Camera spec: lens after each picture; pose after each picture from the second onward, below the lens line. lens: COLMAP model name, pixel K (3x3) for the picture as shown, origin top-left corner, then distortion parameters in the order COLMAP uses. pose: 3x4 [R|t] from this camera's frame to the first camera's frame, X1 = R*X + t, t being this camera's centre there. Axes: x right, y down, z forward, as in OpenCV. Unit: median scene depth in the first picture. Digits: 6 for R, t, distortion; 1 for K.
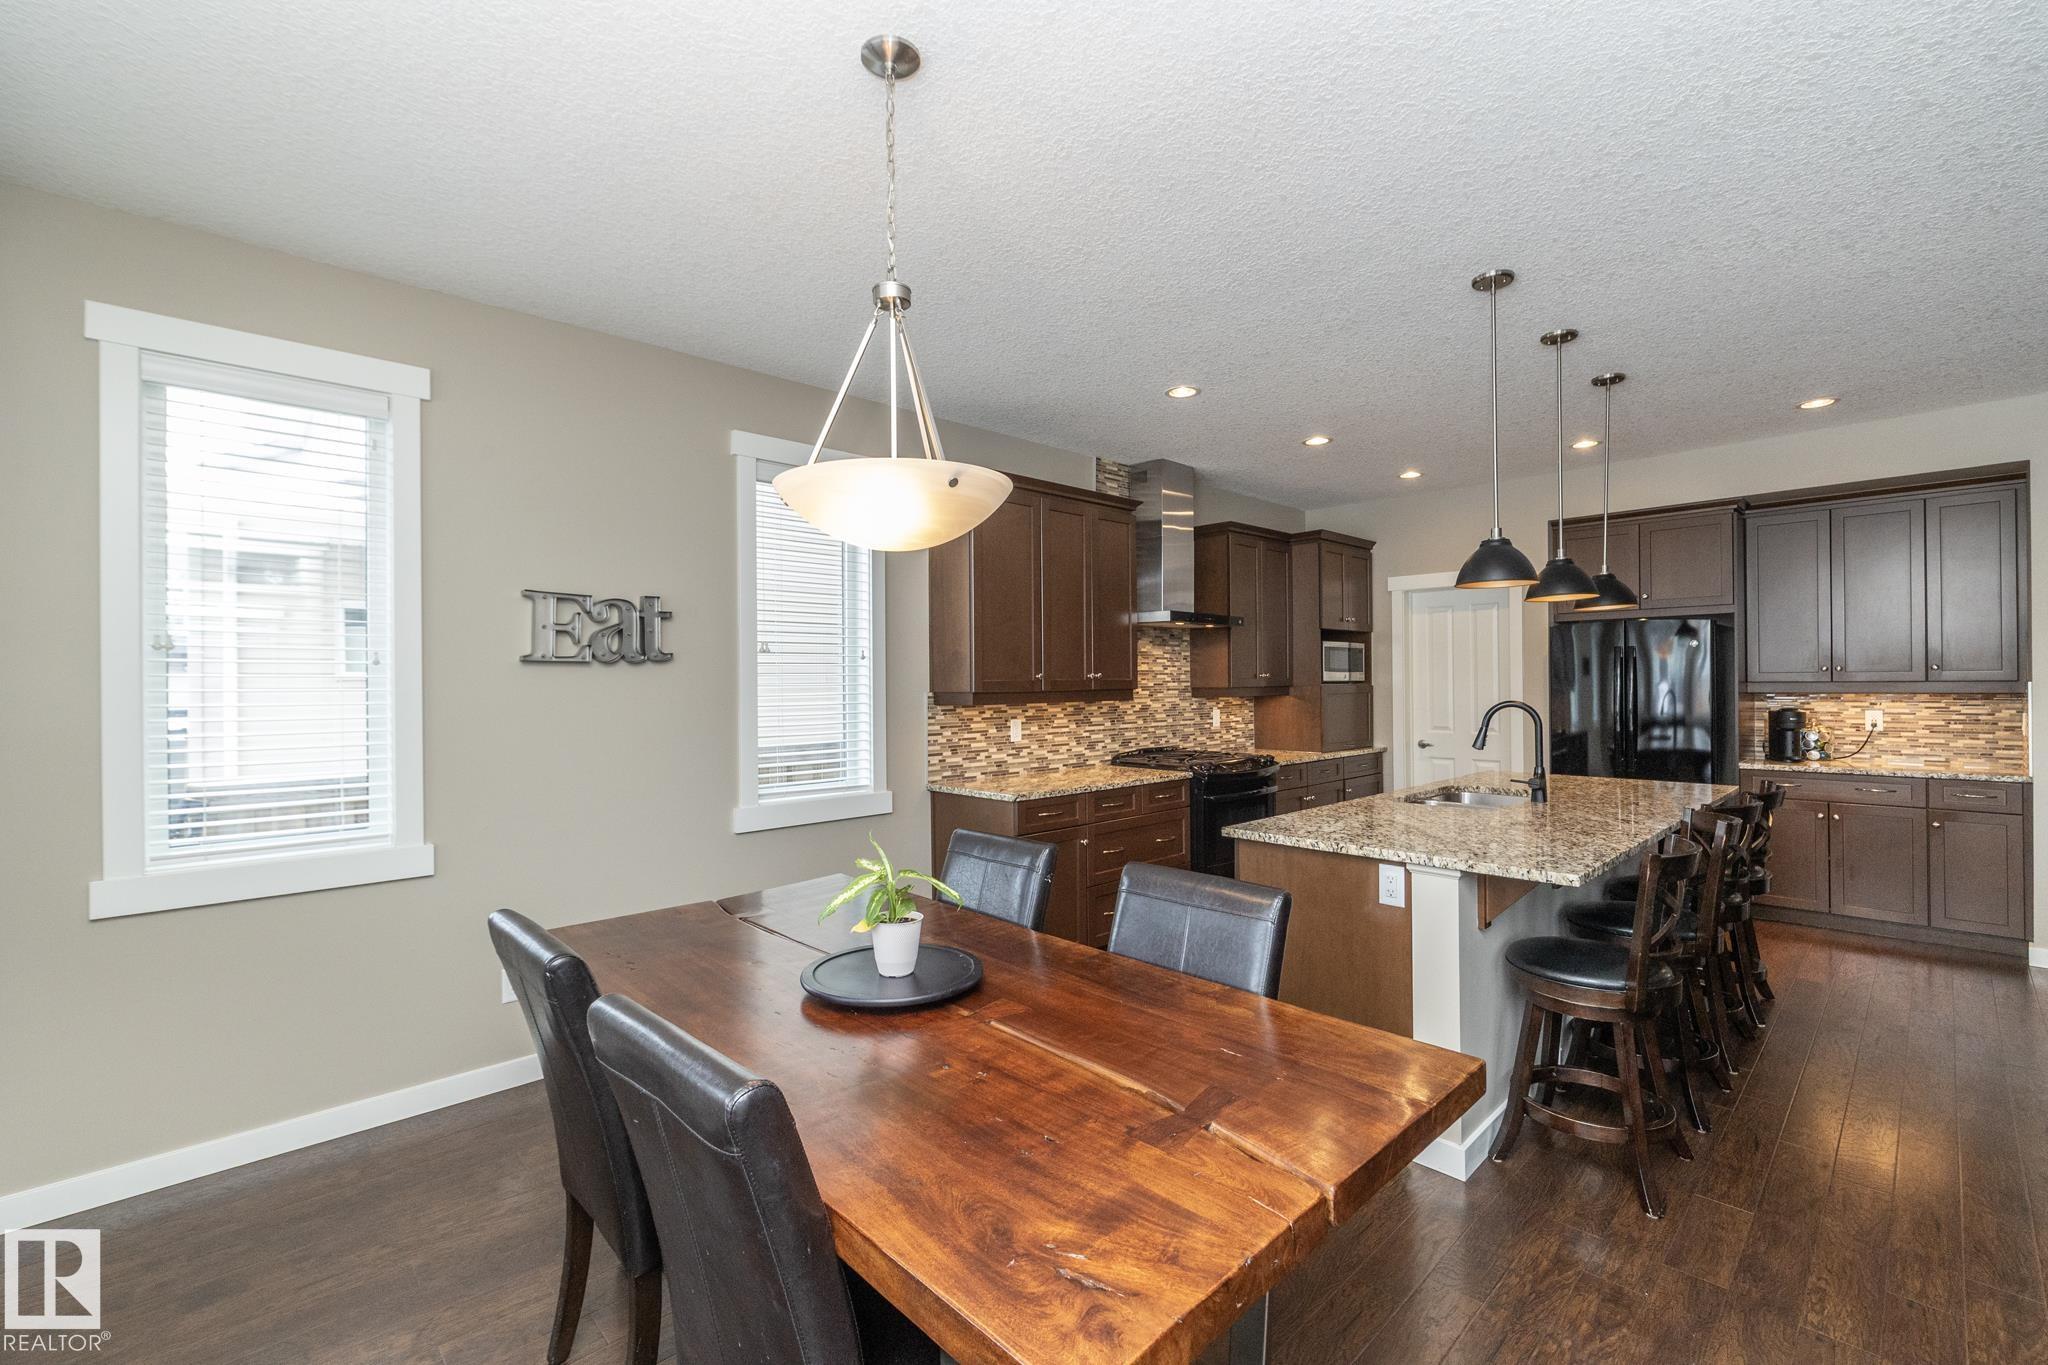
lens RADIAL K [[867.9, 0, 1034.2], [0, 867.9, 680.7], [0, 0, 1]] dist [-0.001389, -0.000776]
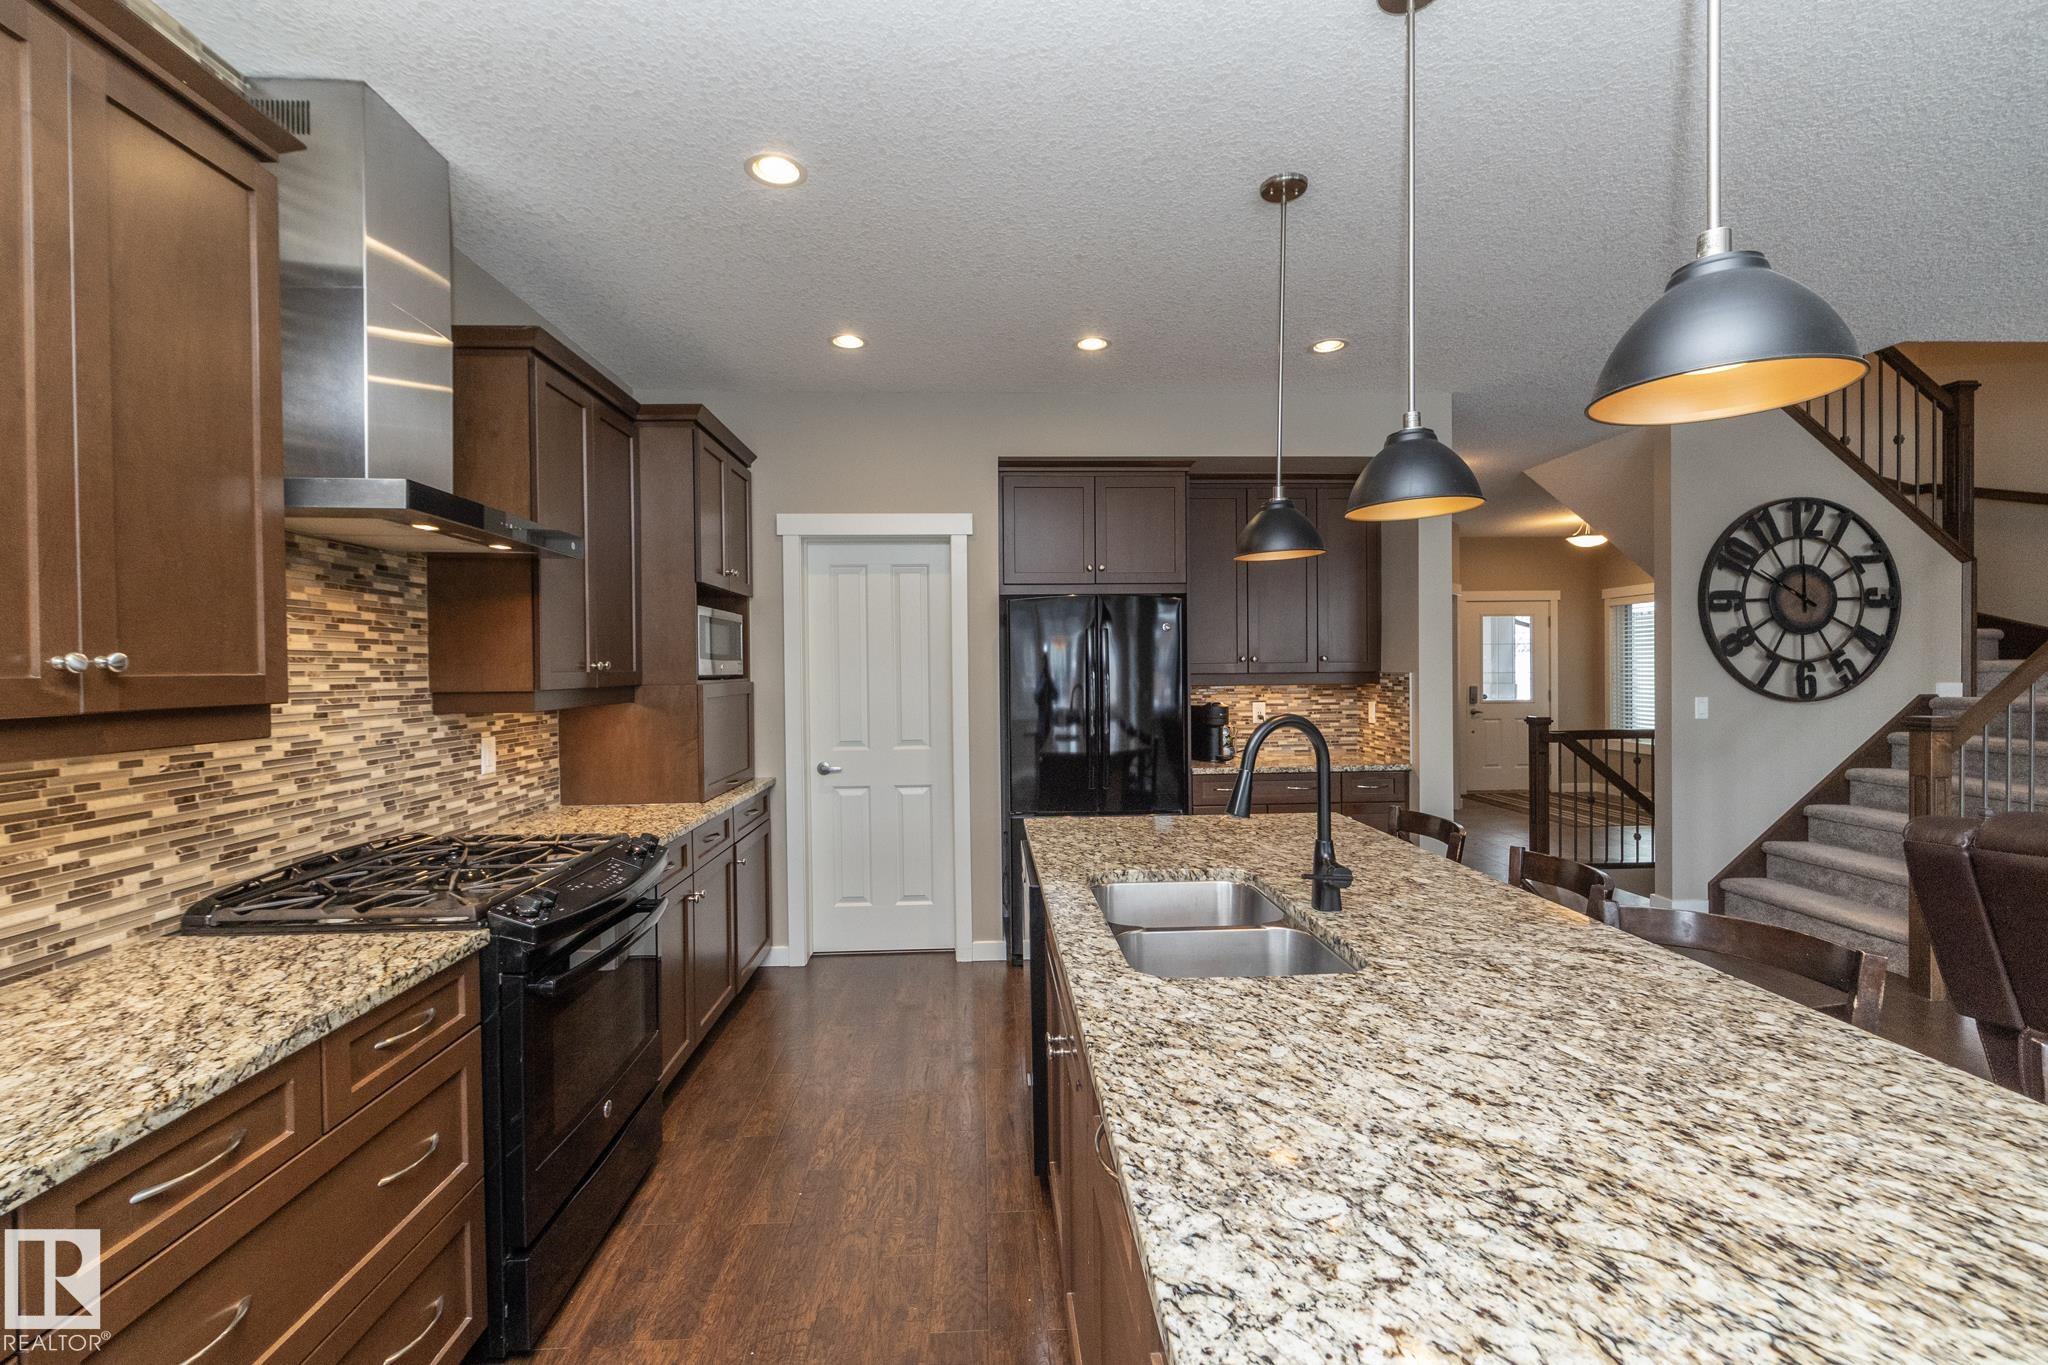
lens RADIAL K [[867.9, 0, 1024.2], [0, 867.9, 674.1], [0, 0, 1]] dist [-0.001389, -0.000776]
pose [[0.653606, -0.004847, 0.756820, 0.050191], [0.003593, 0.999988, 0.003301, -0.001786], [-0.756827, 0.000562, 0.653615, 0.547027]]
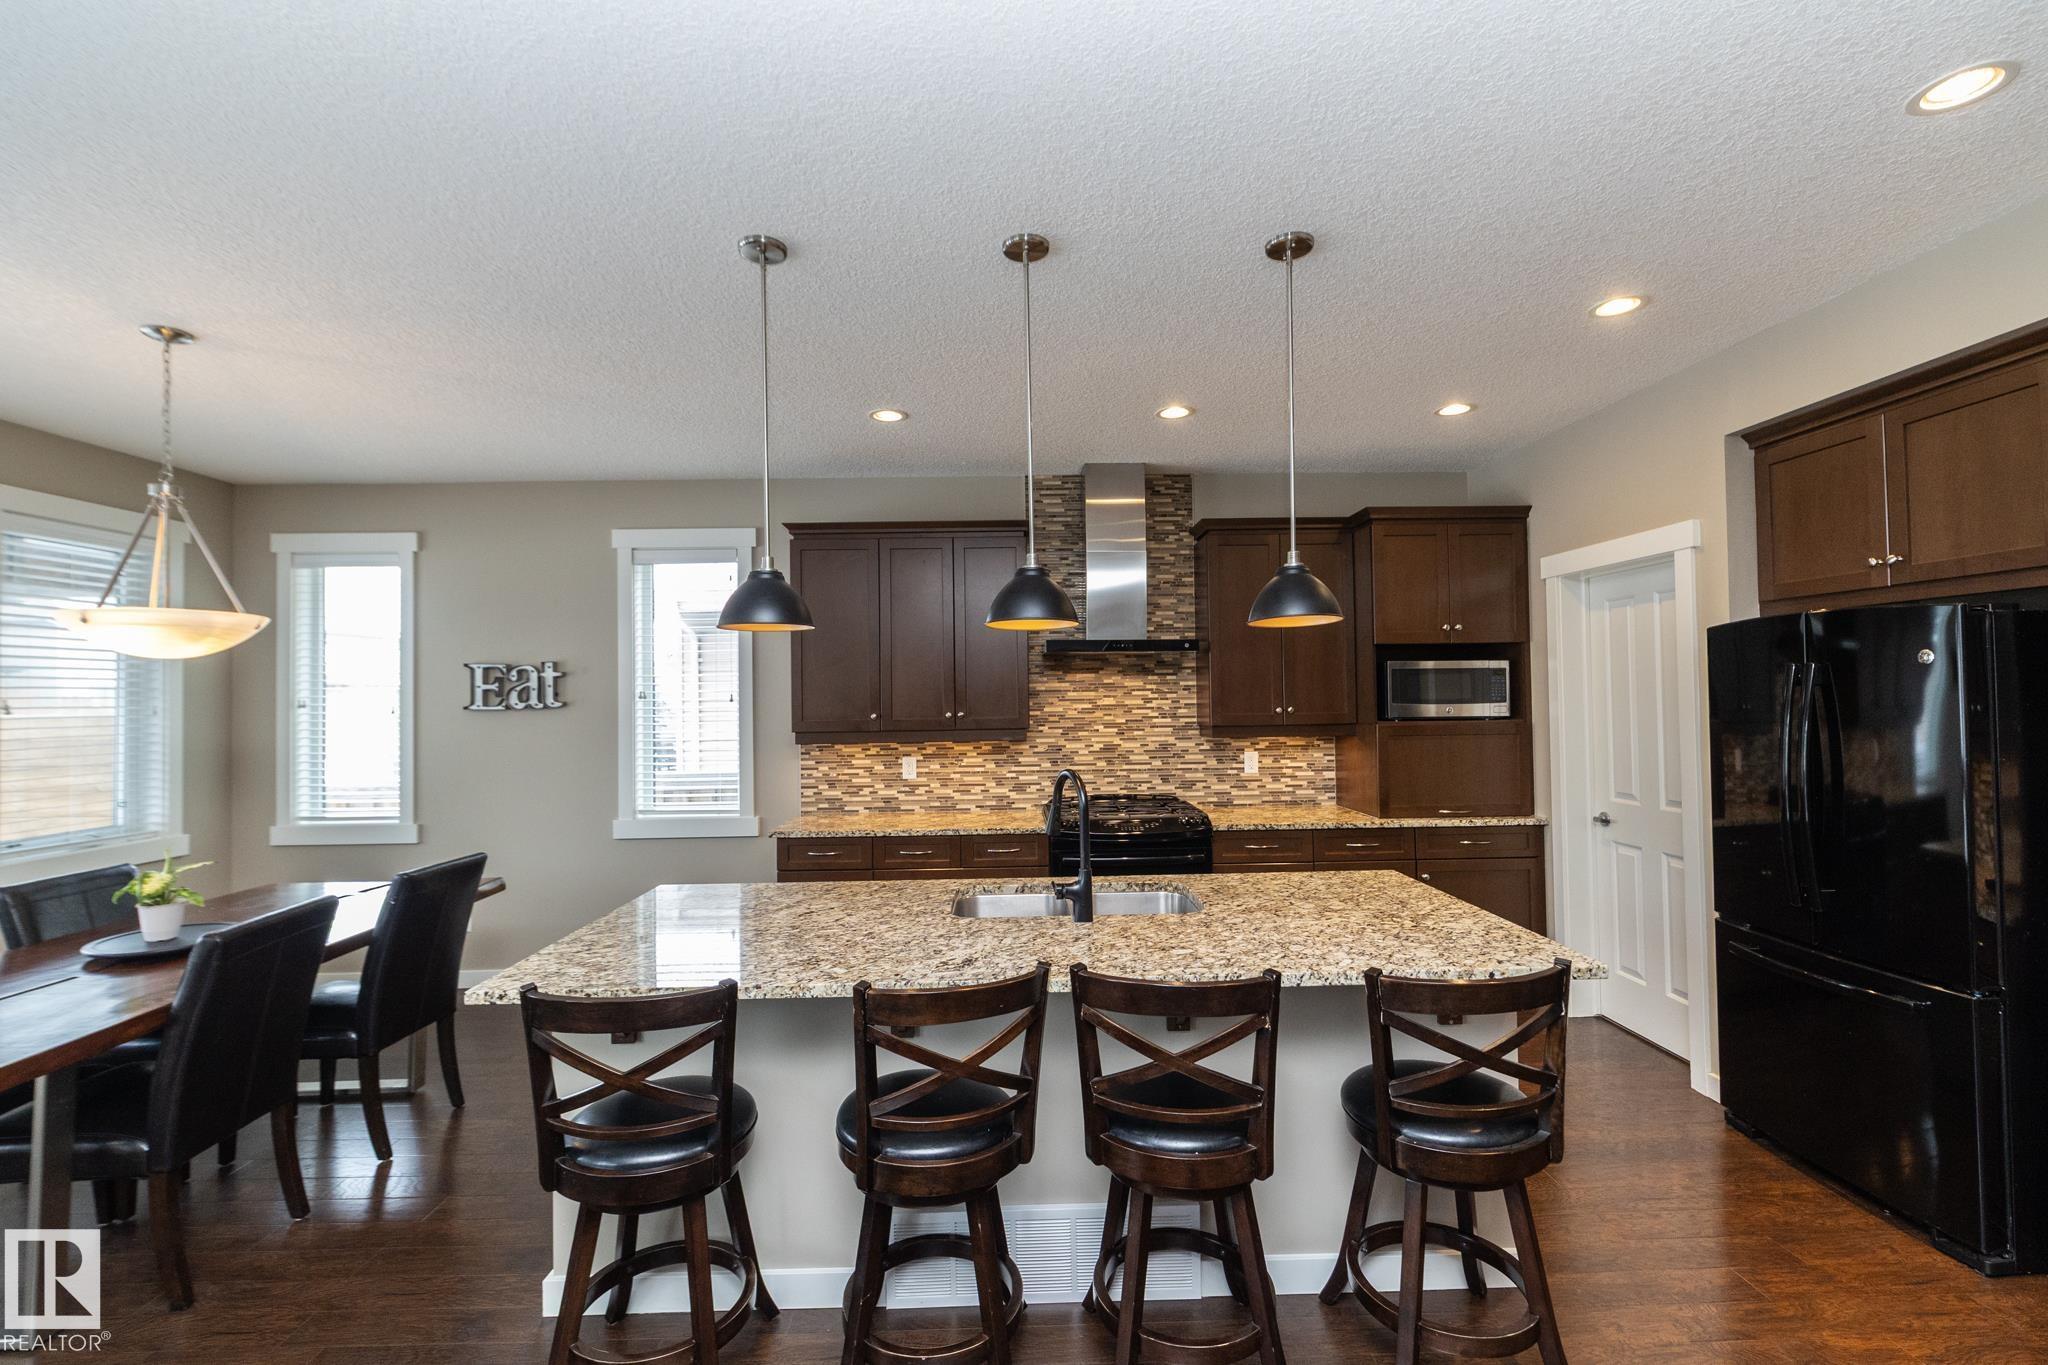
lens RADIAL K [[867.9, 0, 1022.6], [0, 867.9, 679.1], [0, 0, 1]] dist [-0.001389, -0.000776]
pose [[0.737162, -0.015951, -0.675528, 0.693383], [0.009700, 0.999868, -0.013025, -0.028781], [0.675646, 0.003049, 0.737219, 0.317421]]
